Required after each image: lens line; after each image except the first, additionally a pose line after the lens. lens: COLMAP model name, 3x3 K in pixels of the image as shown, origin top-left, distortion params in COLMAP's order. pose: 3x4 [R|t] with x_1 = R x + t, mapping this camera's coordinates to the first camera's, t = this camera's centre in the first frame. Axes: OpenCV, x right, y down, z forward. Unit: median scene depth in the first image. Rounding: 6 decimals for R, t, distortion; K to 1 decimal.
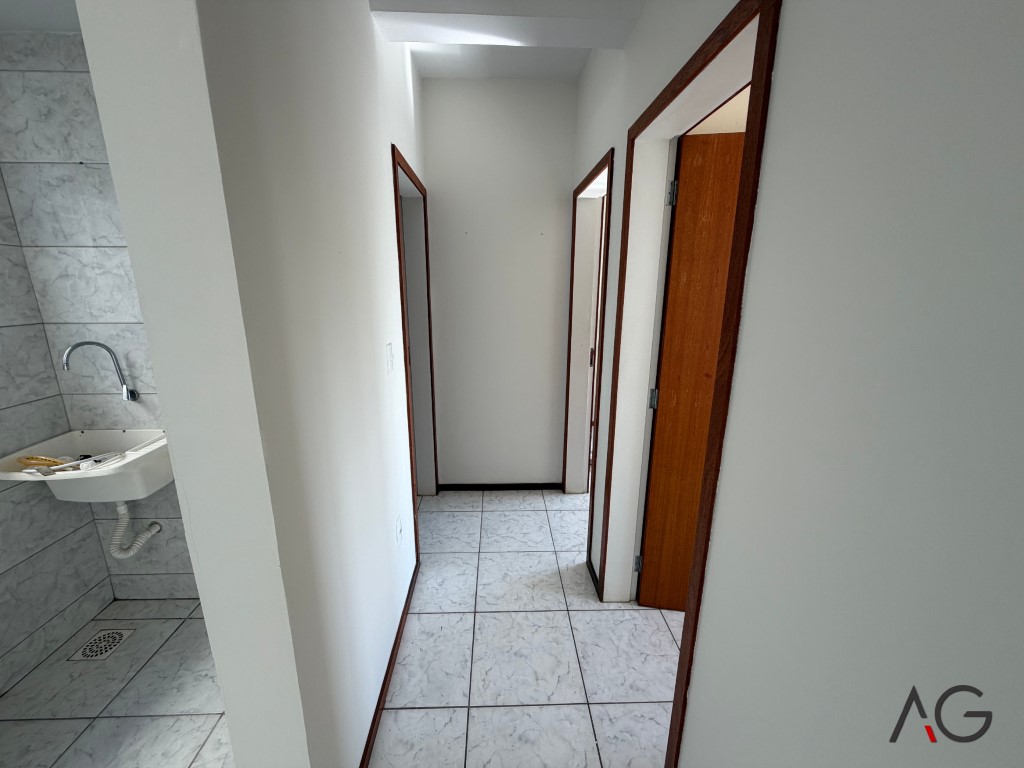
lens RADIAL K [[407.8, 0, 507.9], [0, 407.8, 383.8], [0, 0, 1]] dist [-0.000199, 0.000116]
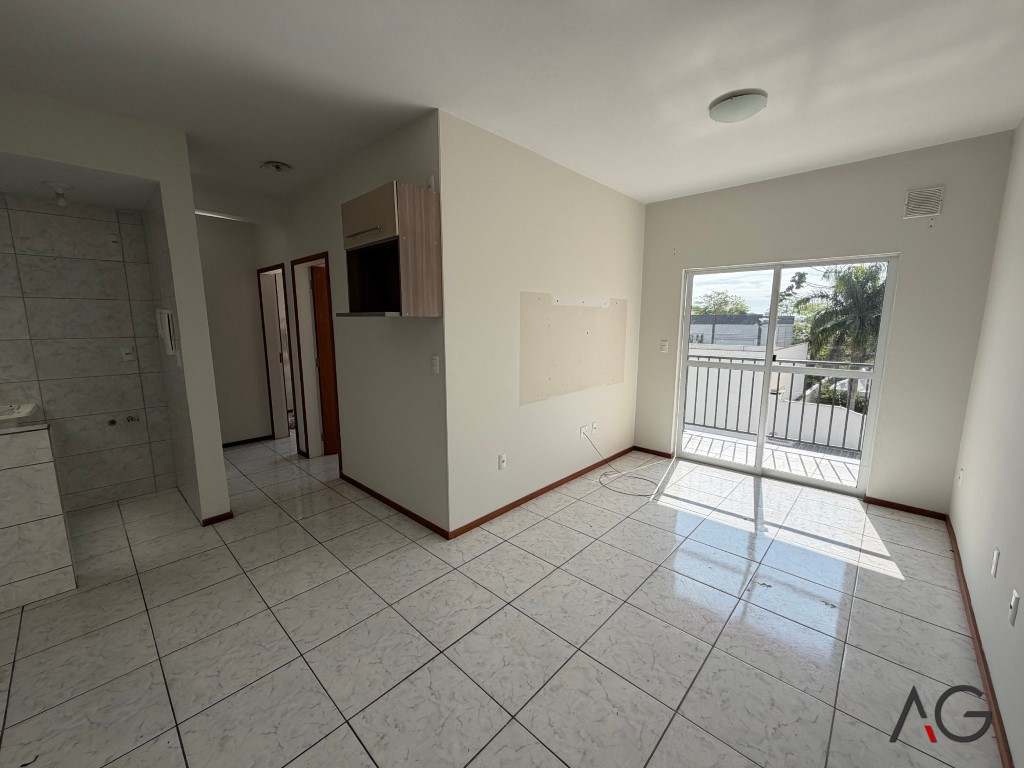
lens RADIAL K [[407.8, 0, 508.0], [0, 407.8, 384.1], [0, 0, 1]] dist [-0.000199, 0.000116]
pose [[0.707847, -0.112680, 0.697320, -0.588164], [0.172180, 0.984942, -0.015622, 0.414955], [-0.685060, 0.131123, 0.716589, -1.613083]]
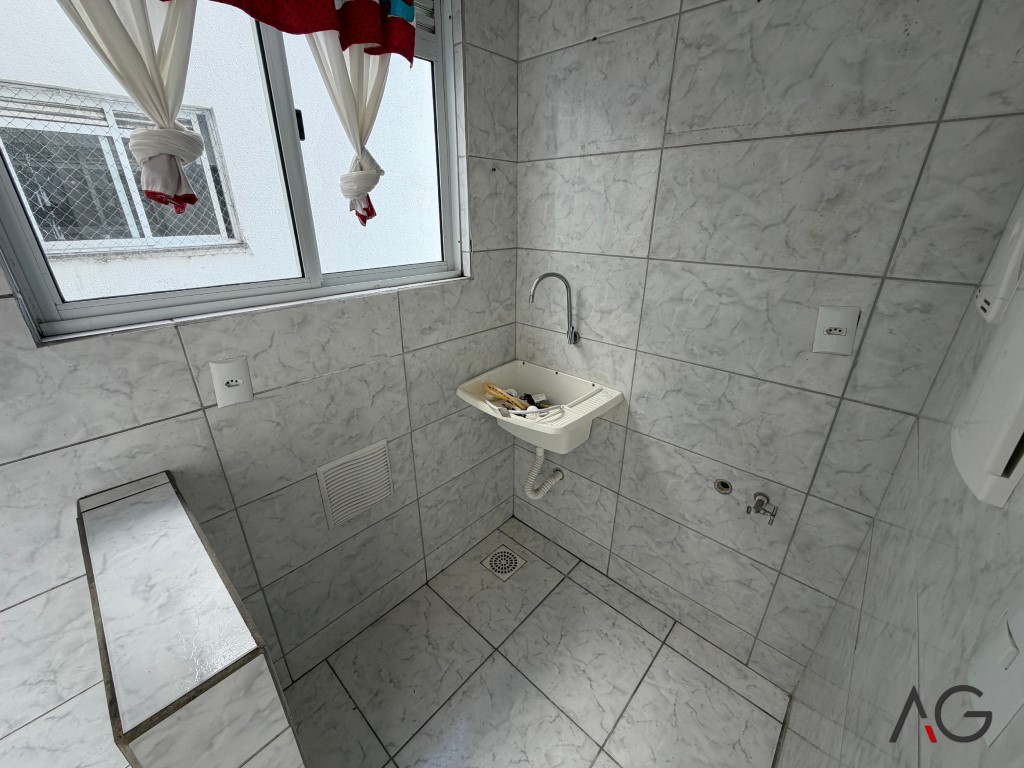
lens RADIAL K [[407.8, 0, 508.9], [0, 407.8, 383.5], [0, 0, 1]] dist [-0.000199, 0.000116]
pose [[0.713186, 0.273249, -0.645524, -0.432930], [-0.168227, 0.960701, 0.220803, -0.048921], [0.680490, -0.048879, 0.731126, 0.259041]]
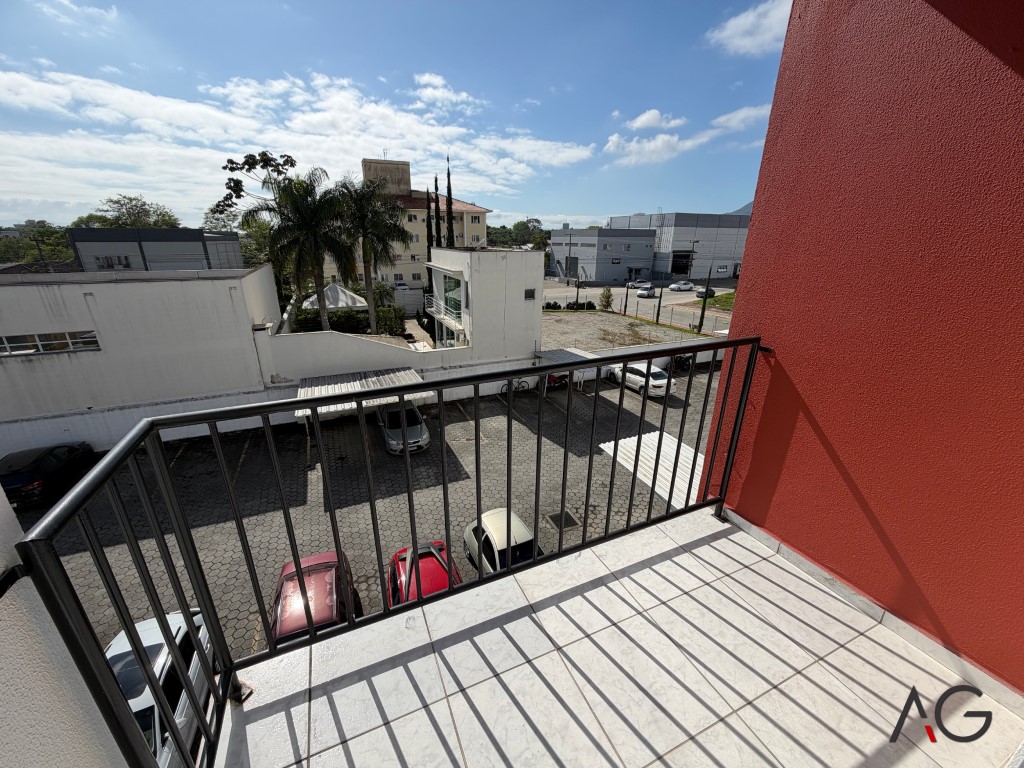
lens RADIAL K [[407.8, 0, 507.4], [0, 407.8, 382.3], [0, 0, 1]] dist [-0.000199, 0.000116]
pose [[-0.377422, -0.314795, 0.870894, 1.948808], [0.218268, 0.883712, 0.414020, 0.186719], [-0.899951, 0.346348, -0.264823, -0.663994]]
